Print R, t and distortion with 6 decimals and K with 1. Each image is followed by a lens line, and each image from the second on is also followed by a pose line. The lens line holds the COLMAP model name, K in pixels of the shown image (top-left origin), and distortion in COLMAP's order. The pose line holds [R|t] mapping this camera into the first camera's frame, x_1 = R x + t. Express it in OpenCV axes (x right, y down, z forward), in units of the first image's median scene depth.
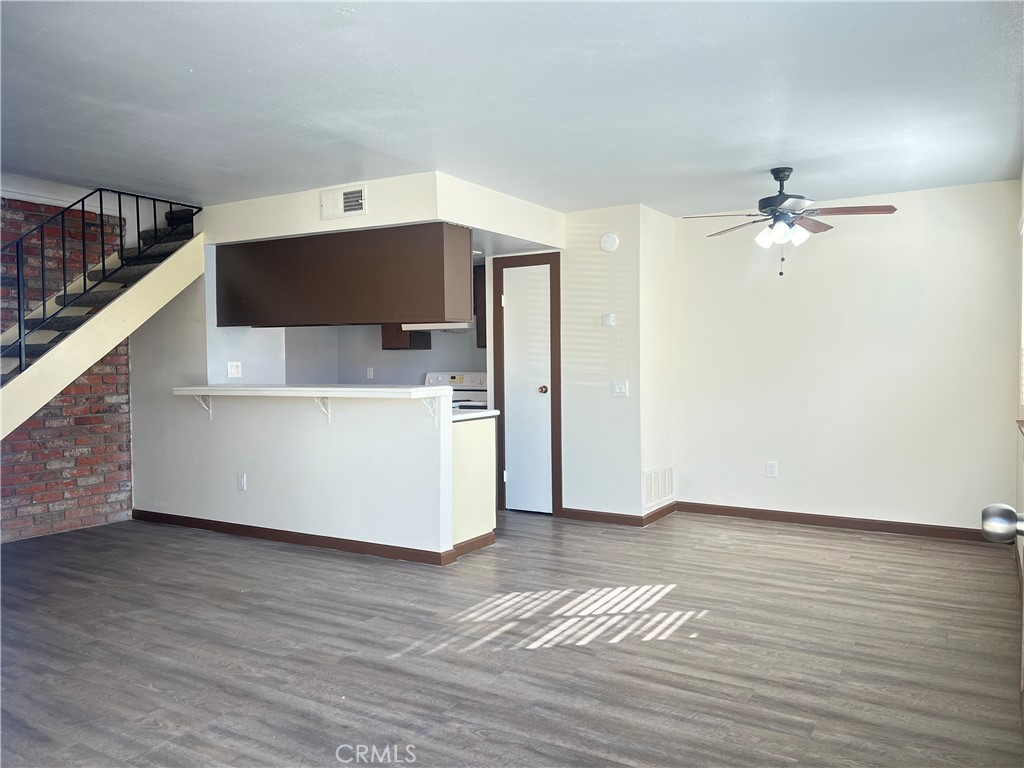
lens RADIAL K [[761.6, 0, 512.0], [0, 761.6, 384.0], [0, 0, 1]] dist [0.082849, -0.086989]
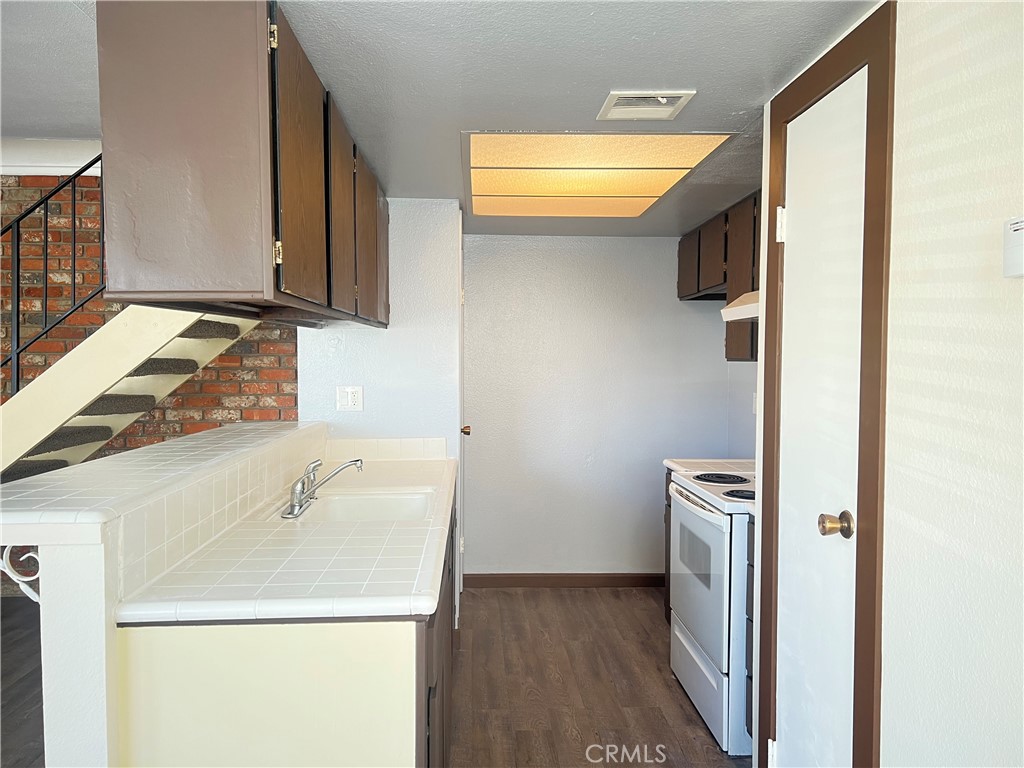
lens RADIAL K [[768.4, 0, 512.0], [0, 768.4, 384.0], [0, 0, 1]] dist [0.003180, 0.001194]
pose [[0.561149, 0.036666, -0.826902, 0.346188], [-0.023738, 0.999320, 0.028202, -0.082320], [0.827374, 0.003804, 0.561638, 1.251037]]
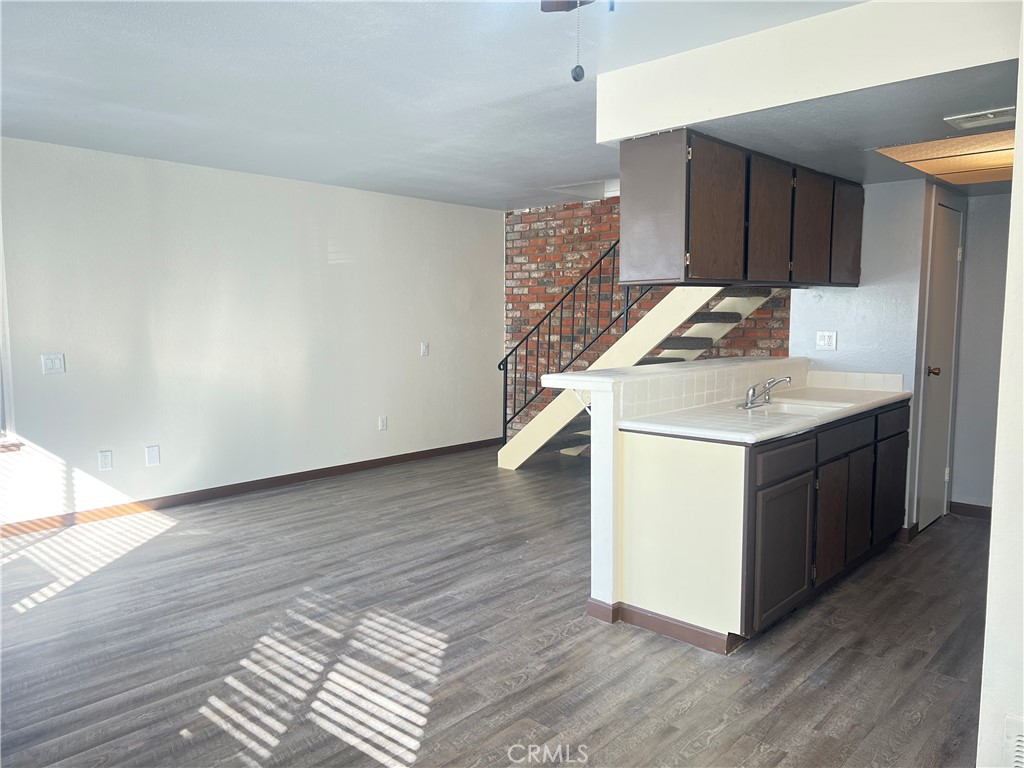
lens RADIAL K [[761.6, 0, 512.0], [0, 761.6, 384.0], [0, 0, 1]] dist [0.082849, -0.086989]
pose [[-0.193260, 0.099288, -0.976111, 0.822994], [-0.017722, 0.994351, 0.104652, -0.086177], [0.980988, 0.037523, -0.190409, 1.357665]]
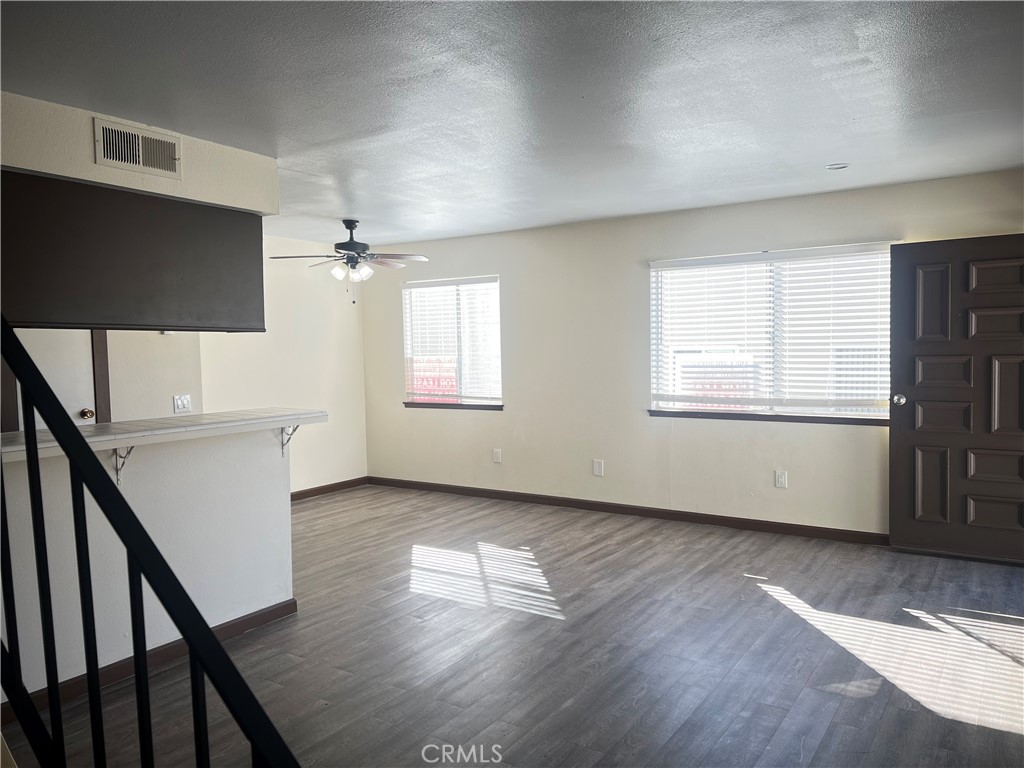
lens RADIAL K [[761.6, 0, 512.0], [0, 761.6, 384.0], [0, 0, 1]] dist [0.082849, -0.086989]
pose [[0.039712, -0.048990, 0.998009, -1.221585], [0.036247, 0.998211, 0.047558, -0.075320], [-0.998553, 0.034287, 0.041417, 0.900645]]
